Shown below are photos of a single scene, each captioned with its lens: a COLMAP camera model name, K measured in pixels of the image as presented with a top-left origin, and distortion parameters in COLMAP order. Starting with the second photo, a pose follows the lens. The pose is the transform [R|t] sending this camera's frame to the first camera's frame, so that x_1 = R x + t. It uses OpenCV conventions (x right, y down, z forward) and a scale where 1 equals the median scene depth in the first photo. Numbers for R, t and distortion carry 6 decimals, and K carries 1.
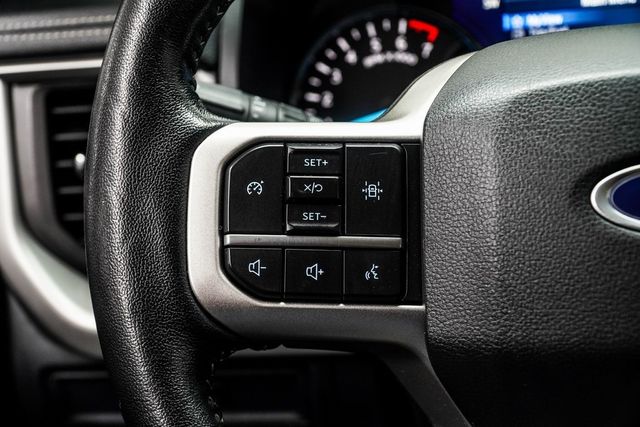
lens RADIAL K [[1113.6, 0, 319.7], [0, 1113.6, 213.5], [0, 0, 1]] dist [-0.082545, 0.000000]
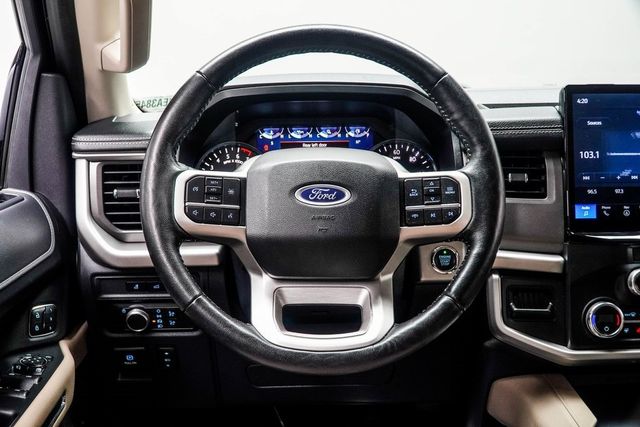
lens RADIAL K [[674.6, 0, 320.5], [0, 674.6, 214.5], [0, 0, 1]] dist [-0.004249, 0.000000]
pose [[0.977042, 0.038430, 0.209550, -0.110488], [-0.017352, 0.994683, -0.101511, 0.244565], [-0.212337, 0.095544, 0.972514, -0.999246]]
